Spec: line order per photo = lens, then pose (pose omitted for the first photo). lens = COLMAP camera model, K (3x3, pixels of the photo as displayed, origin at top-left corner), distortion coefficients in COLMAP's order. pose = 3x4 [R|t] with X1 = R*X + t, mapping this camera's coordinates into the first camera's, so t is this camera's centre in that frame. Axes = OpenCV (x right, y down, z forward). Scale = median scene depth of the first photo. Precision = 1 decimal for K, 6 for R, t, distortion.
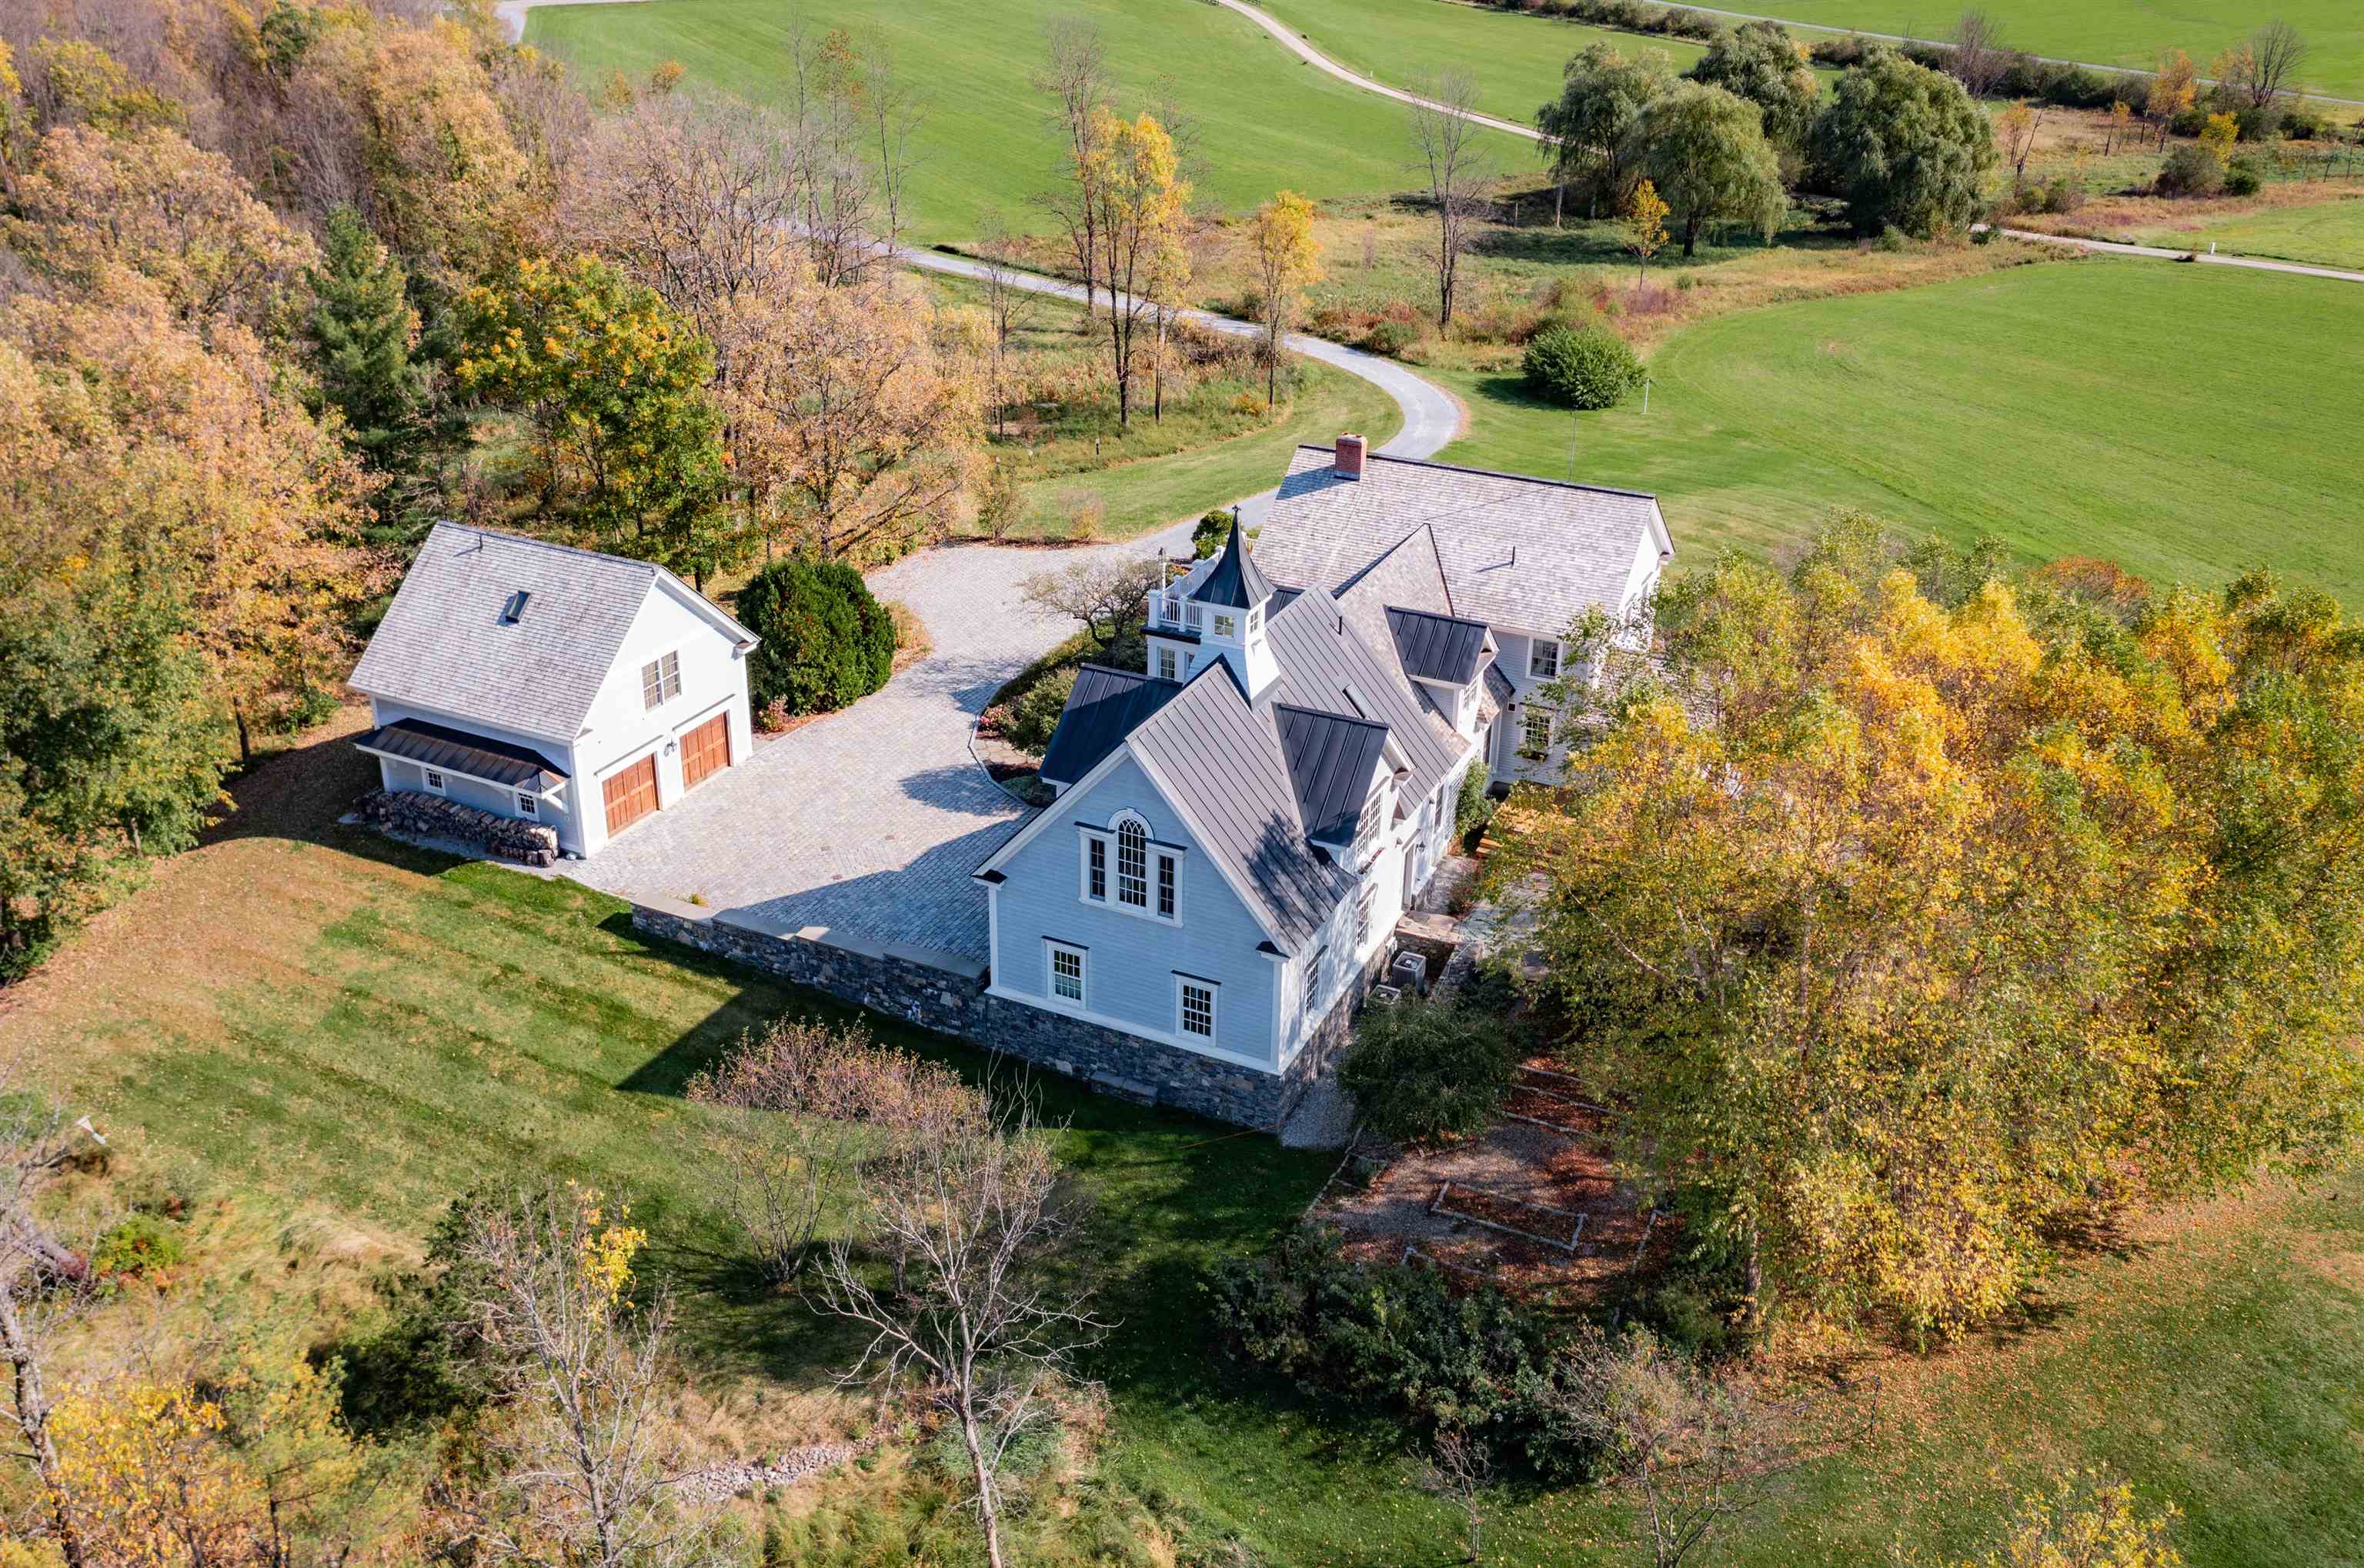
lens RADIAL K [[1909.2, 0, 1089.5], [0, 1909.2, 779.3], [0, 0, 1]] dist [-0.004766, 0.003546]
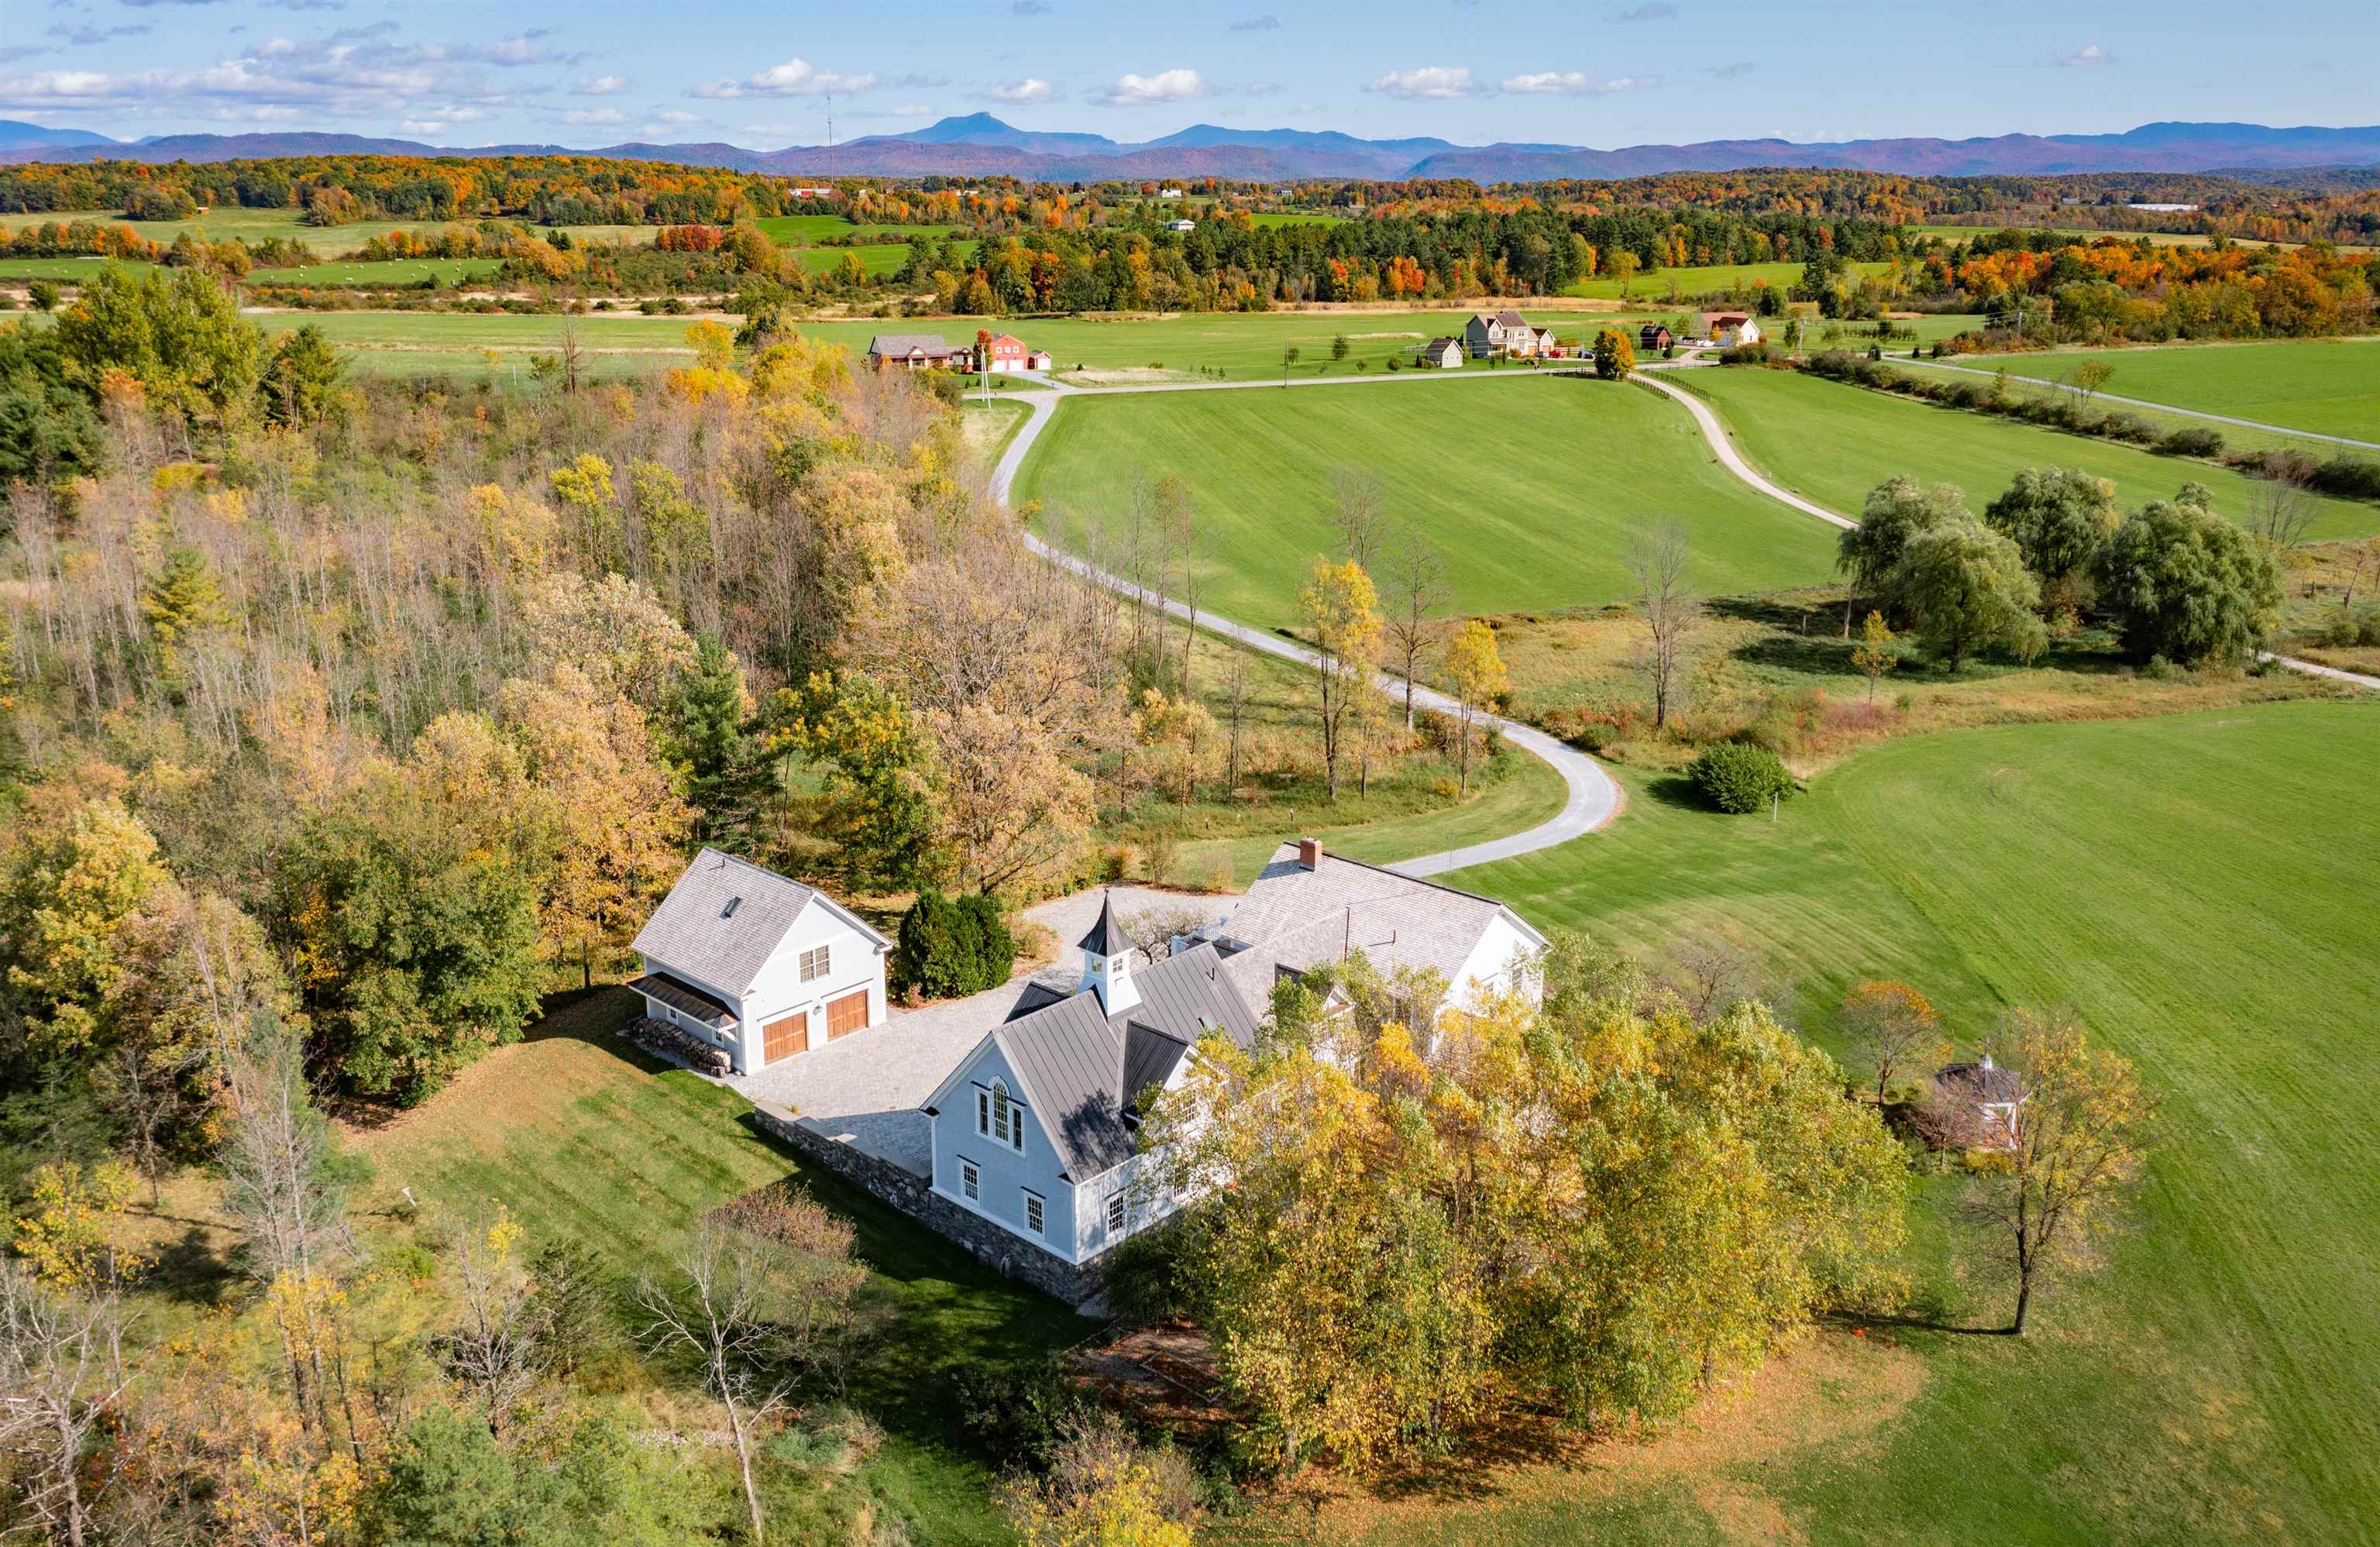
lens RADIAL K [[2073.9, 0, 1190.0], [0, 2073.9, 773.5], [0, 0, 1]] dist [0.001760, 0.009115]
pose [[0.952042, 0.074140, -0.296848, 0.545027], [-0.118201, 0.983998, -0.133332, -0.016843], [0.282212, 0.162025, 0.945571, -0.501605]]
